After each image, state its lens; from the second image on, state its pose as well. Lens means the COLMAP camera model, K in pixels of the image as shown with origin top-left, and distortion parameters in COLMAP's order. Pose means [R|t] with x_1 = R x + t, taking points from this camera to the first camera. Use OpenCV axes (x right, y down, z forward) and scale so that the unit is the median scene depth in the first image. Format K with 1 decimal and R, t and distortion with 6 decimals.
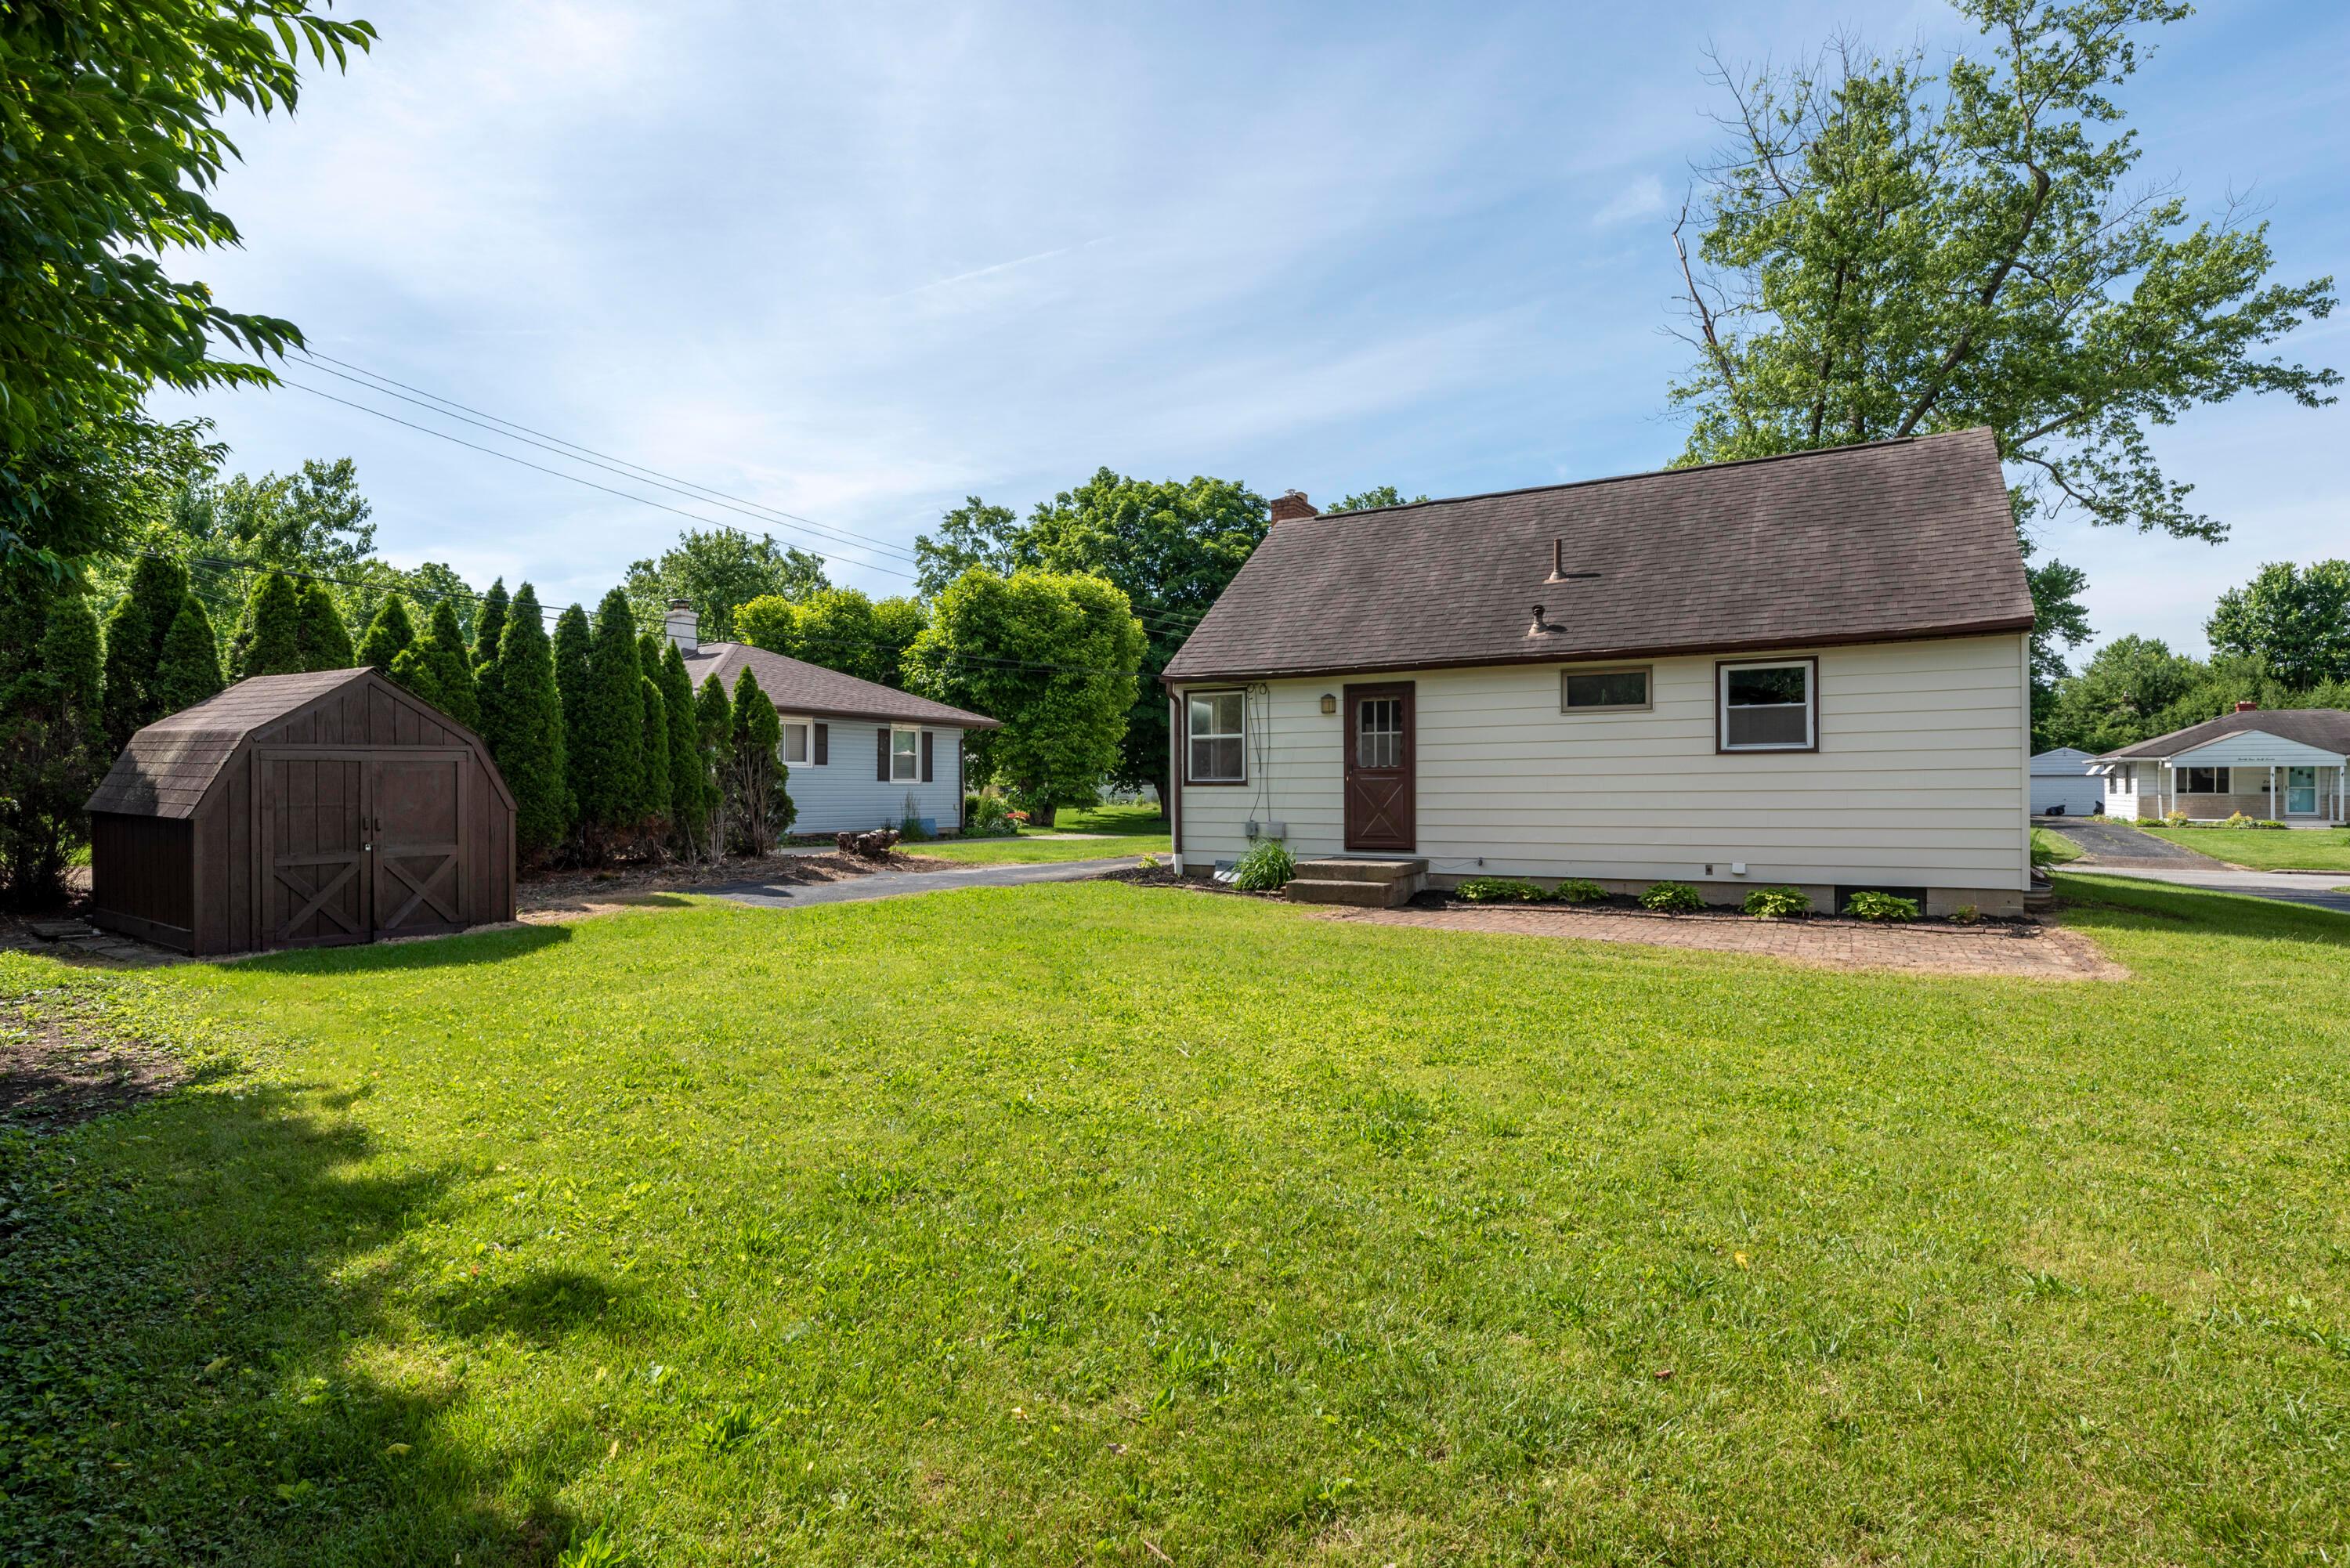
lens RADIAL K [[1162.0, 0, 1175.0], [0, 1162.0, 784.0], [0, 0, 1]] dist [-0.002454, 0.000003]
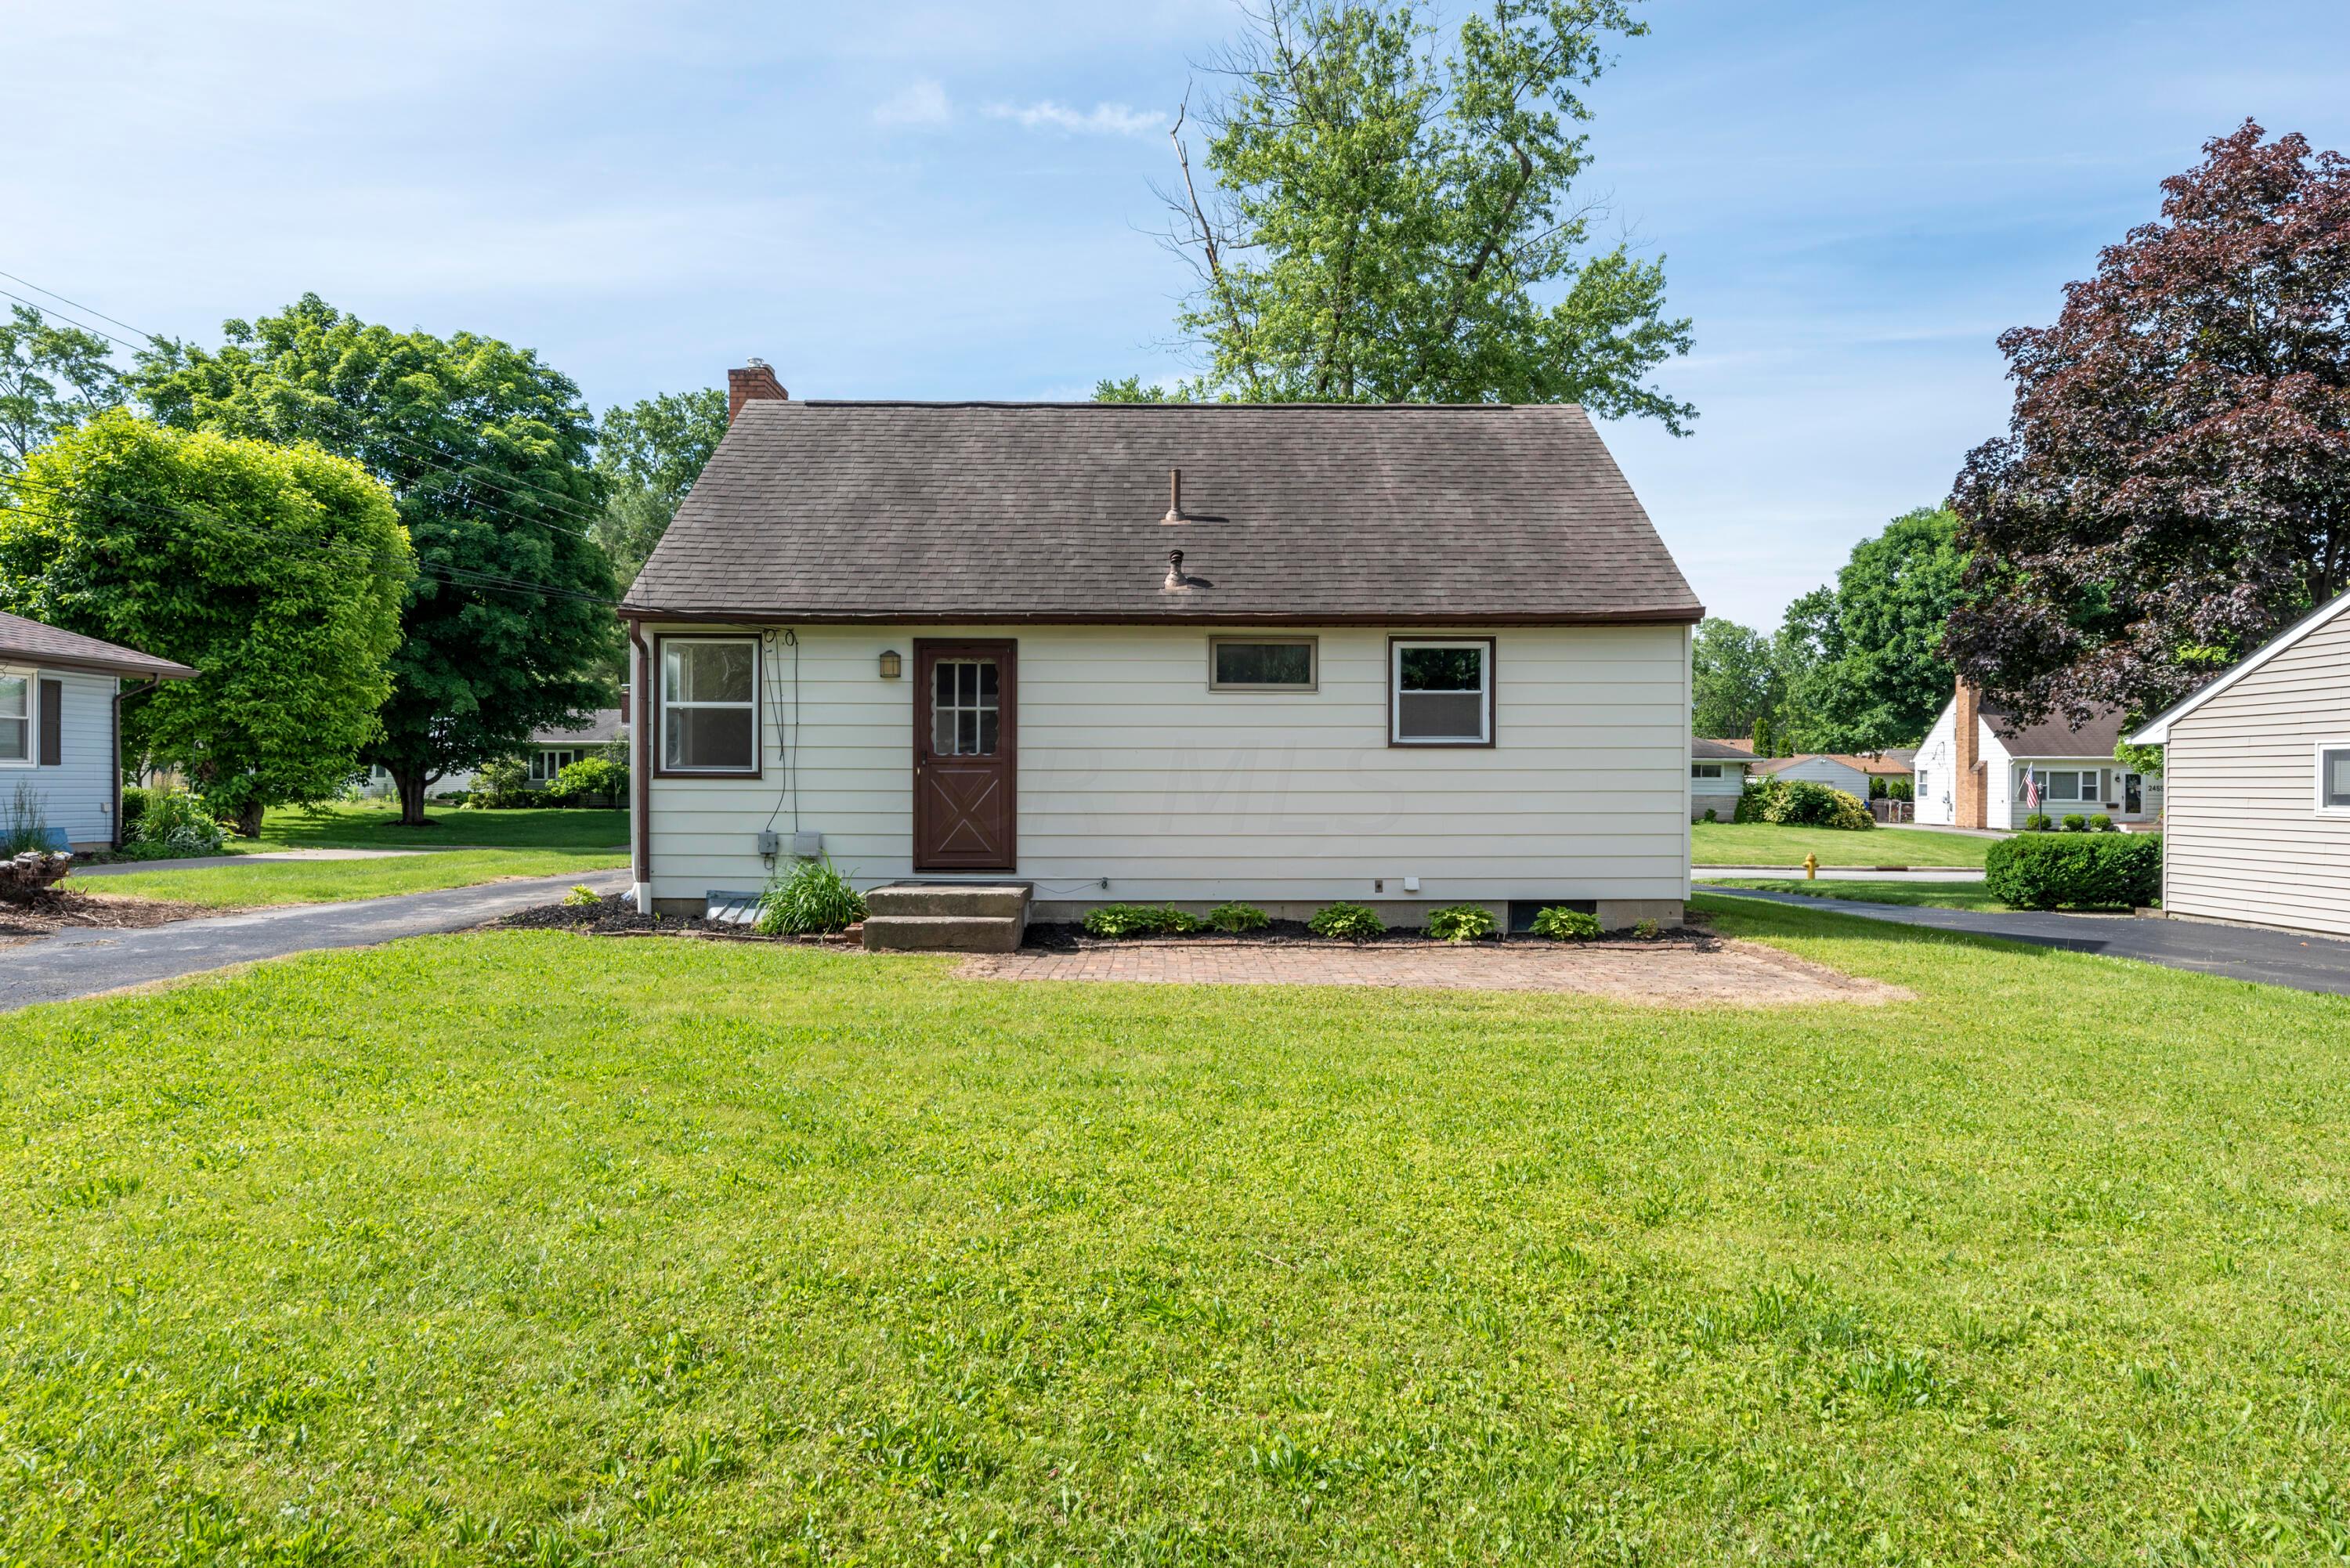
lens RADIAL K [[1415.3, 0, 1175.0], [0, 1415.3, 784.0], [0, 0, 1]] dist [0.003112, -0.000508]
pose [[0.861753, 0.007553, 0.507273, -0.144233], [-0.010509, 0.999940, 0.002965, -0.000698], [-0.507220, -0.007886, 0.861781, 0.161017]]
